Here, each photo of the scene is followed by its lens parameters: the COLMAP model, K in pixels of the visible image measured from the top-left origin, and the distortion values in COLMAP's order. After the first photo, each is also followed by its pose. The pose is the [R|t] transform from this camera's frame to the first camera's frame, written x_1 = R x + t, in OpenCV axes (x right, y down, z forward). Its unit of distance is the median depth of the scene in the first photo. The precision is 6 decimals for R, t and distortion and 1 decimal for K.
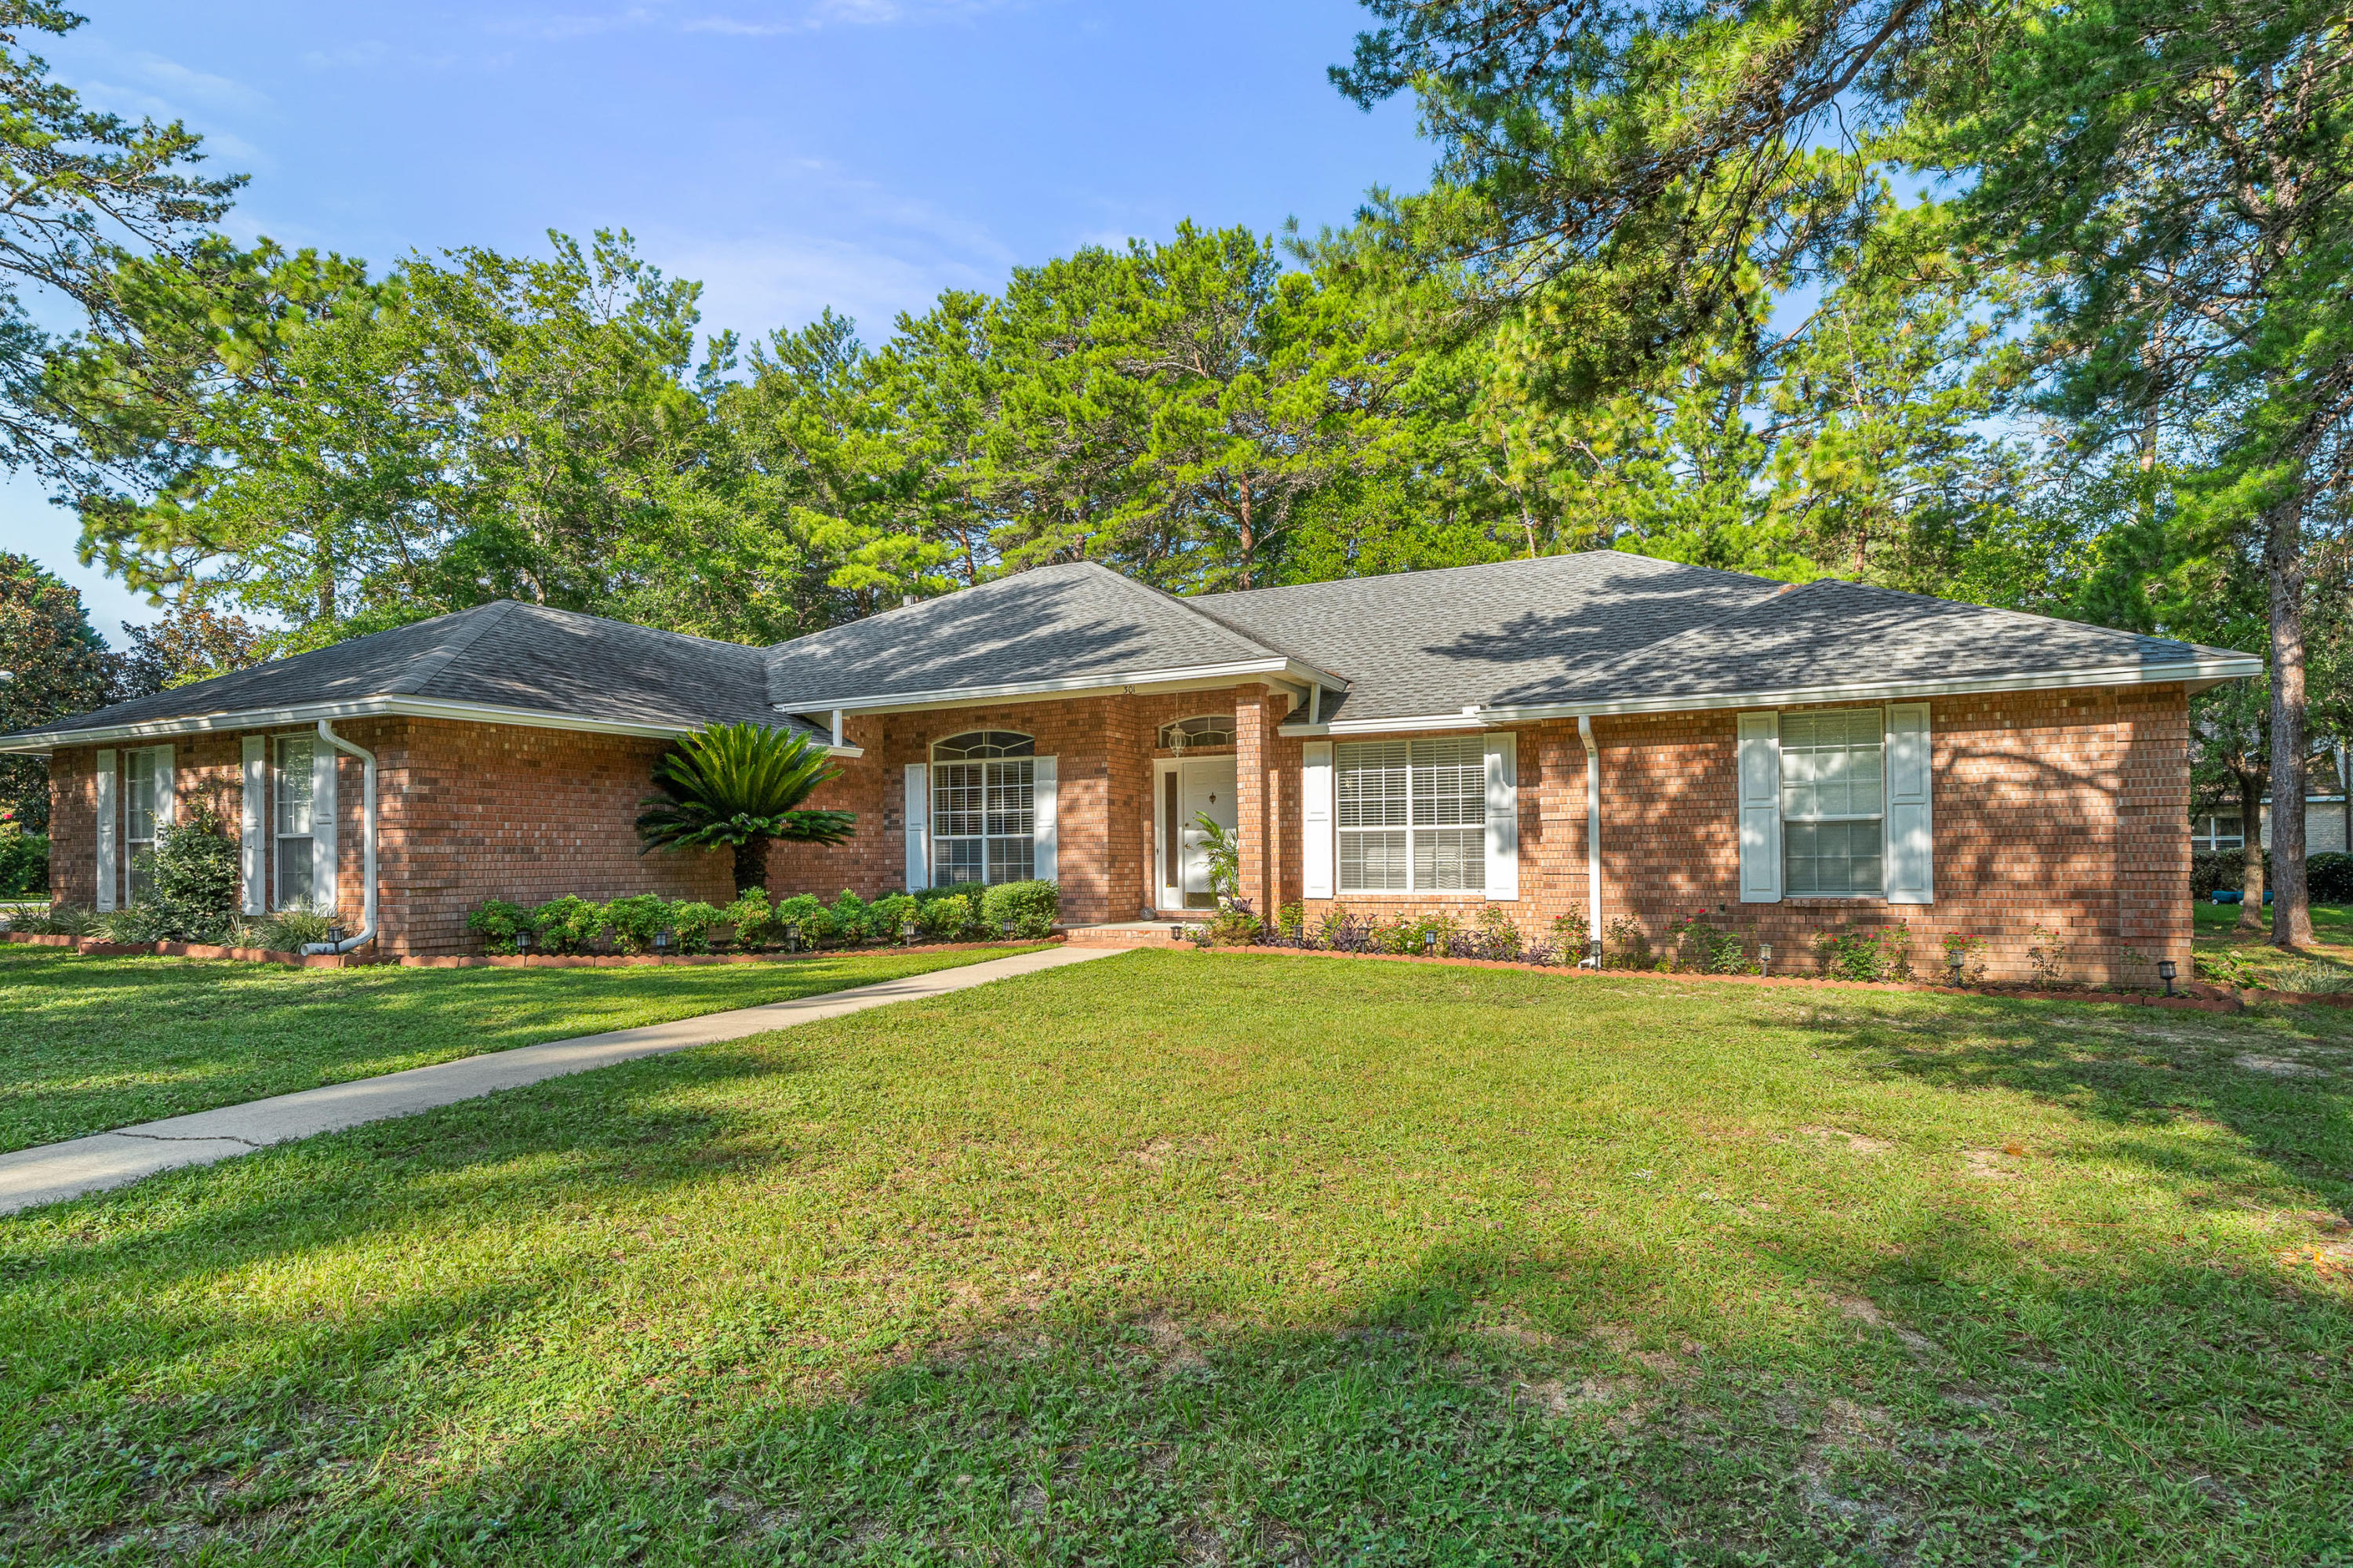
lens RADIAL K [[1259.7, 0, 1178.3], [0, 1259.7, 858.0], [0, 0, 1]] dist [-0.002339, -0.003122]
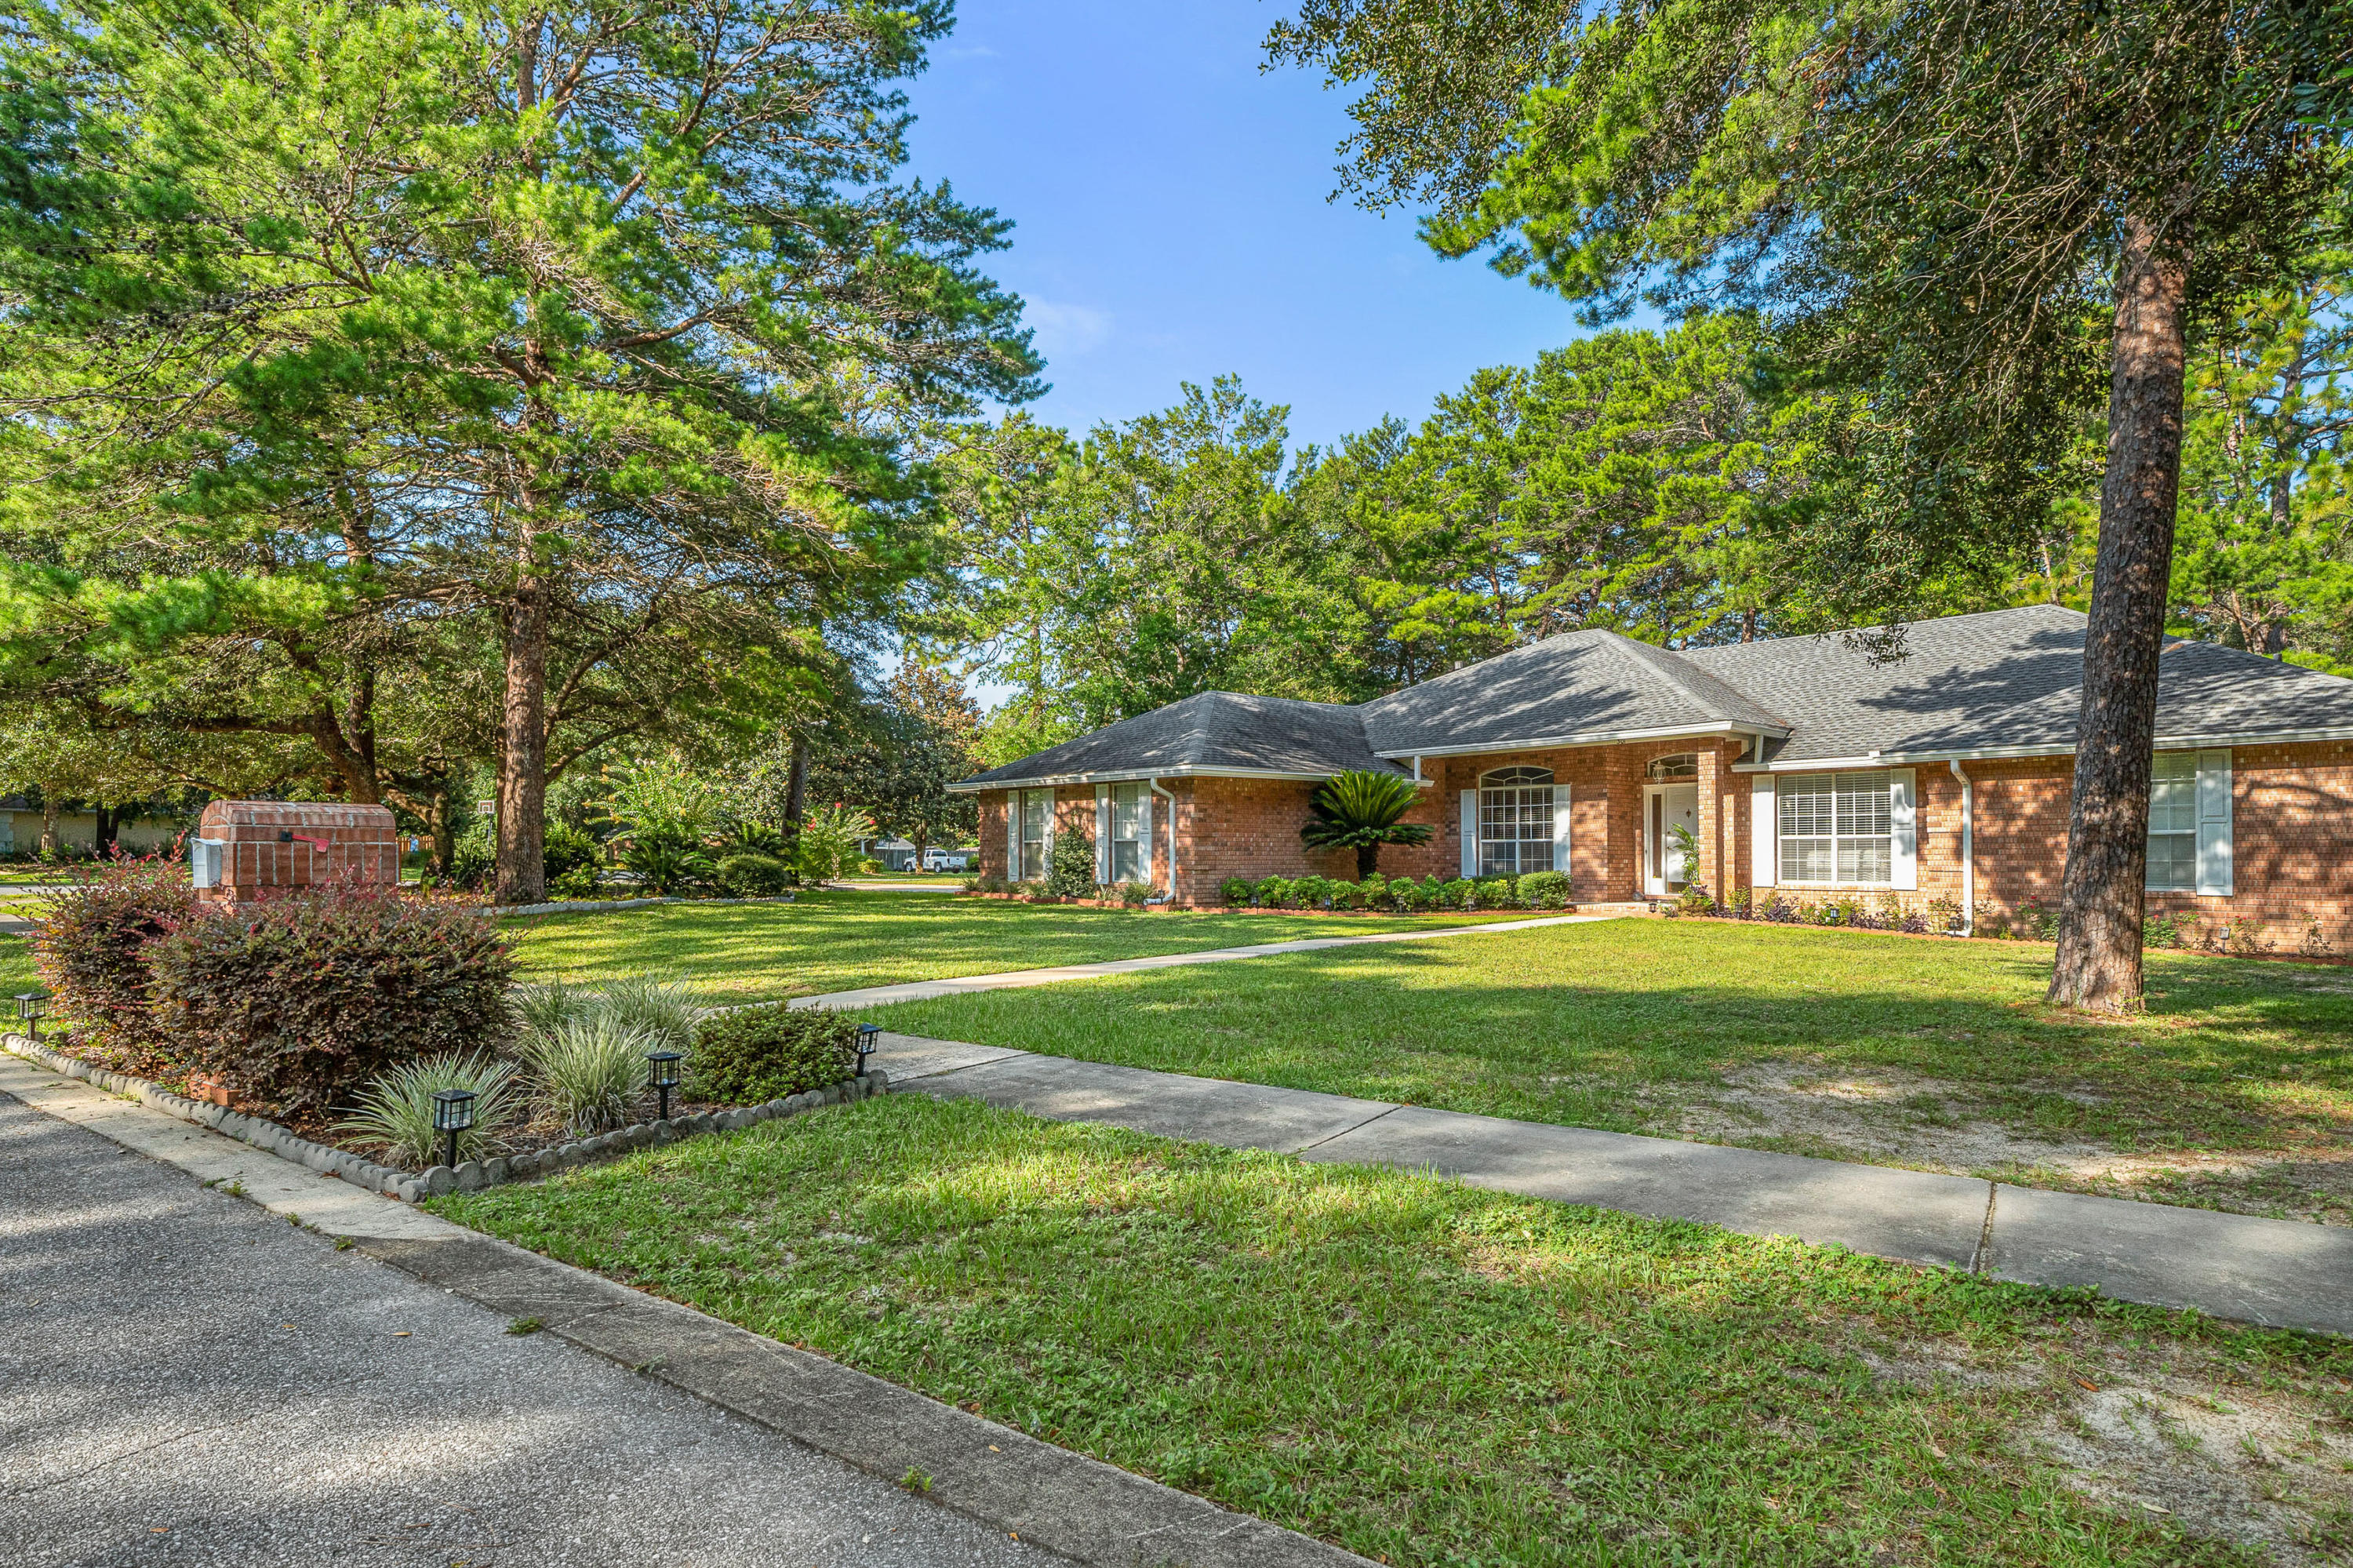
lens RADIAL K [[1259.7, 0, 1177.8], [0, 1259.7, 853.9], [0, 0, 1]] dist [-0.002339, -0.003122]
pose [[0.919444, 0.008401, -0.393131, 0.064297], [-0.008244, 0.999964, 0.002089, -0.001643], [0.393134, 0.001320, 0.919480, -0.556873]]
